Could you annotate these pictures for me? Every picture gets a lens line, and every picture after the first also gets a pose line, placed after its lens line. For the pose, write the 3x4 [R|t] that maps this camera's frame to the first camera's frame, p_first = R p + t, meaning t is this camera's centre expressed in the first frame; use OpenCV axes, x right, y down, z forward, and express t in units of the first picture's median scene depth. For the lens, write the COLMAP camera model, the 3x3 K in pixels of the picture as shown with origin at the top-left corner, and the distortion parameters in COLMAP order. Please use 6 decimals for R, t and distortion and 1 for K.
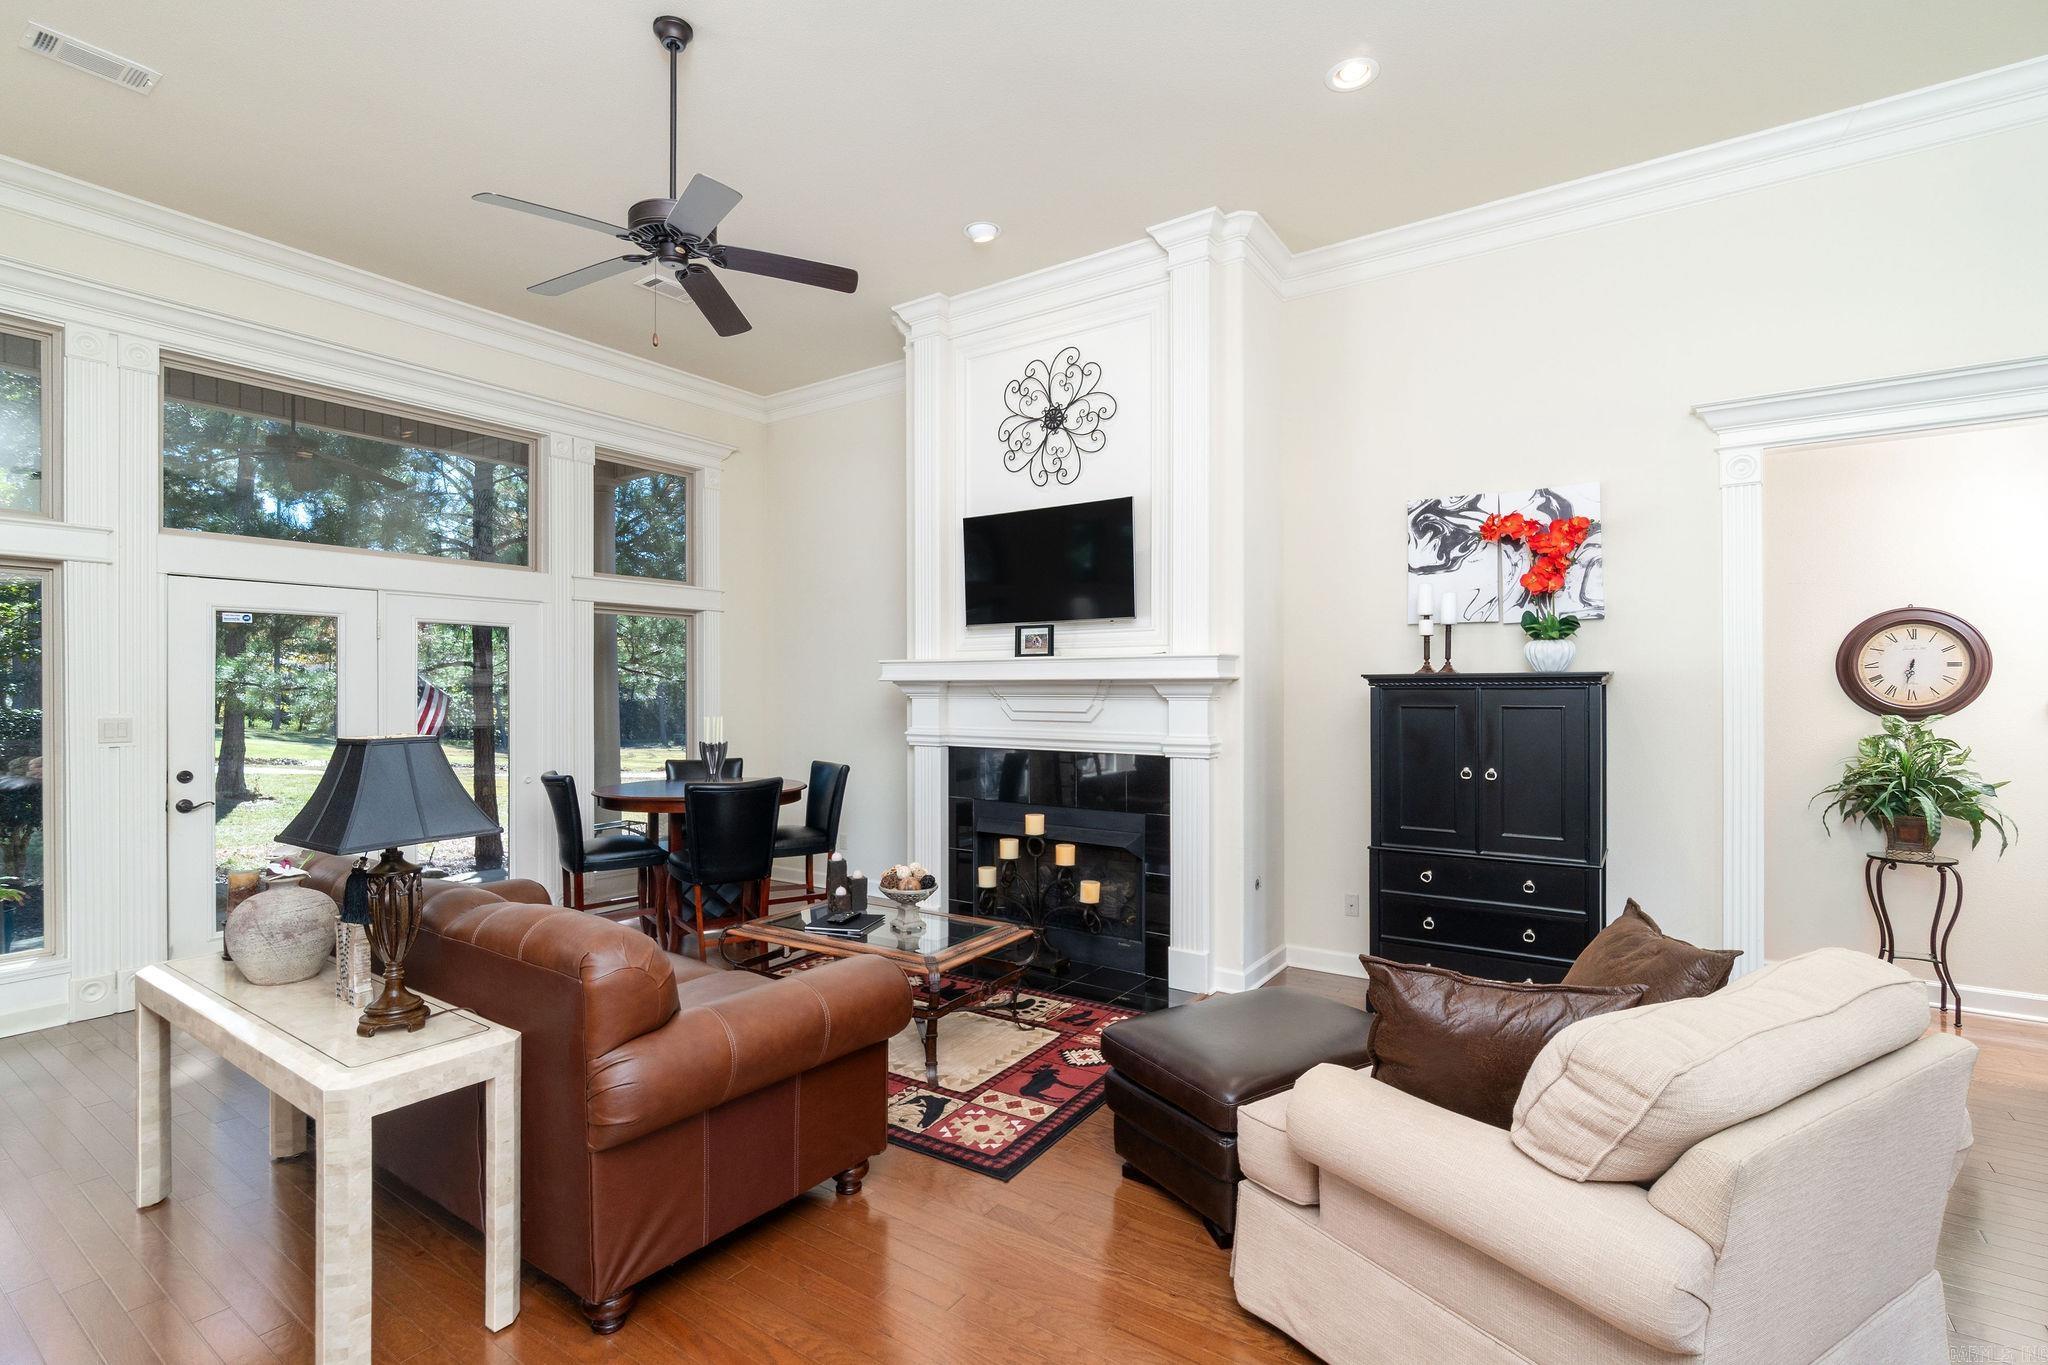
lens RADIAL K [[957.9, 0, 1016.8], [0, 957.9, 690.7], [0, 0, 1]] dist [0.001204, 0.000088]
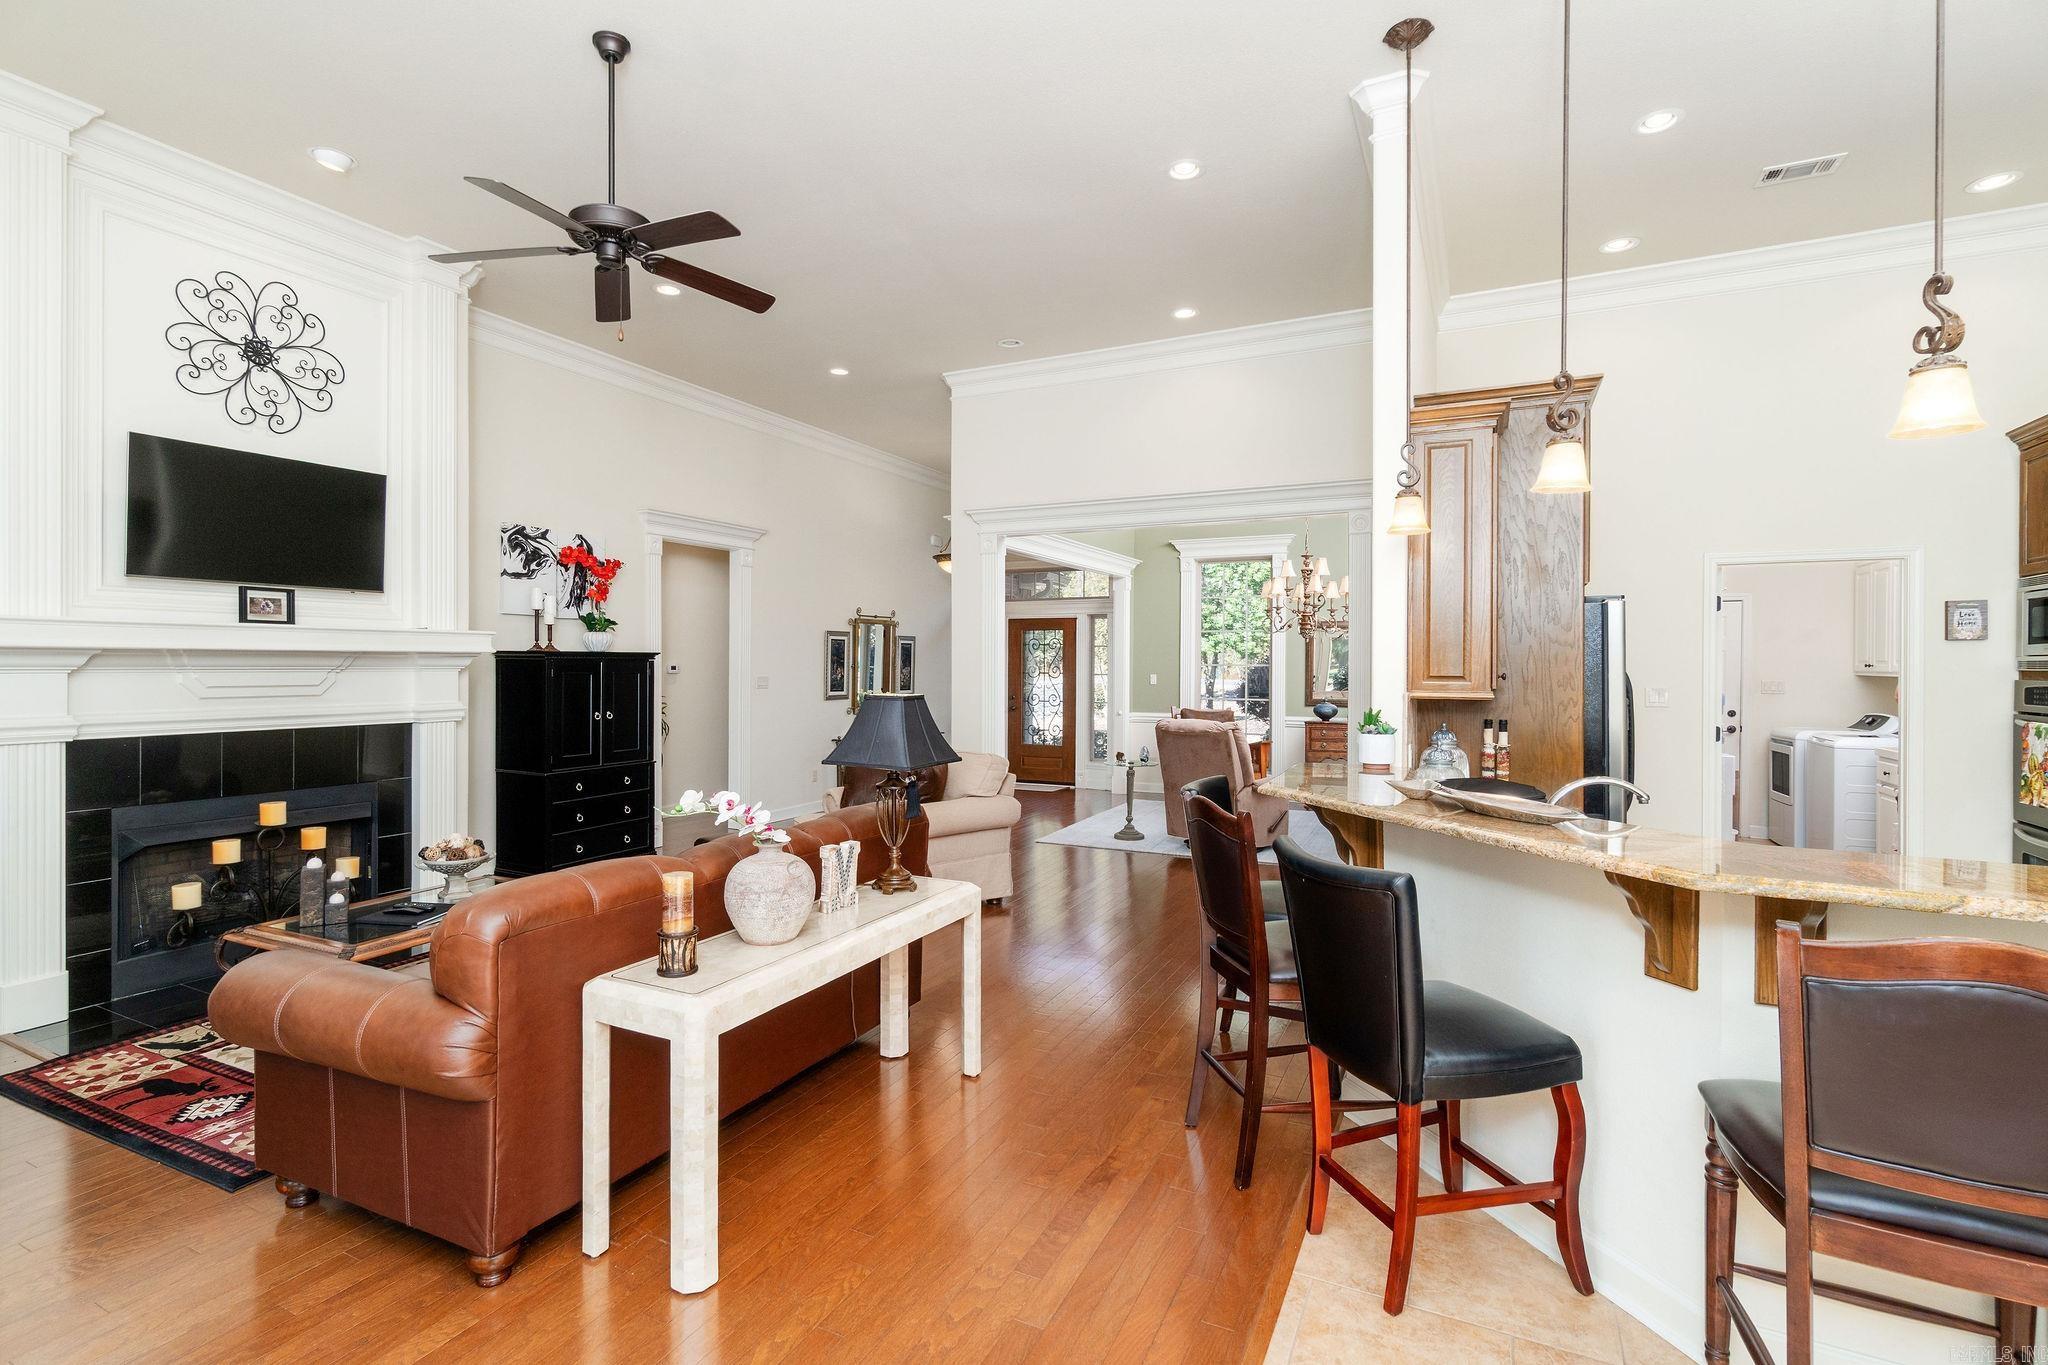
lens RADIAL K [[957.9, 0, 1023.2], [0, 957.9, 668.4], [0, 0, 1]] dist [0.001204, 0.000088]
pose [[-0.162784, -0.004340, 0.986652, -0.985612], [0.000431, 0.999990, 0.004470, 0.002092], [-0.986662, 0.001153, -0.162781, 0.470926]]
